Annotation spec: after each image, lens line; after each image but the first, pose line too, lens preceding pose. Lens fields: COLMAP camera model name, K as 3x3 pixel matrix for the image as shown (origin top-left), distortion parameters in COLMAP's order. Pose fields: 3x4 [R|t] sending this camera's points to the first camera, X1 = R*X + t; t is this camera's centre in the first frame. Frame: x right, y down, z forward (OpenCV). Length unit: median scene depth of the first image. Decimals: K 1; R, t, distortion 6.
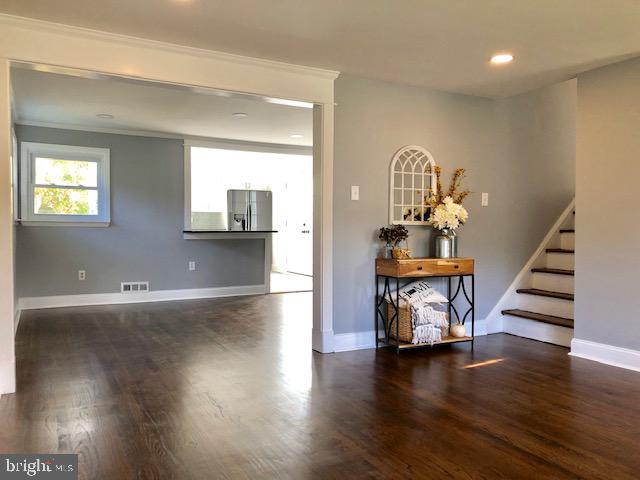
lens RADIAL K [[523.8, 0, 318.7], [0, 523.8, 237.6], [0, 0, 1]] dist [0.044975, -0.005712]
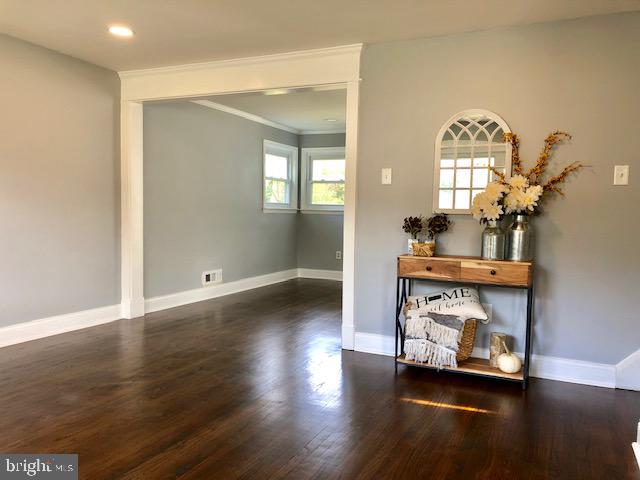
lens RADIAL K [[525.0, 0, 317.8], [0, 525.0, 237.0], [0, 0, 1]] dist [0.033131, 0.000911]
pose [[0.600602, 0.043129, -0.798384, 0.671553], [-0.033221, 0.999028, 0.028976, -0.005520], [0.798858, 0.009120, 0.601451, 0.364770]]
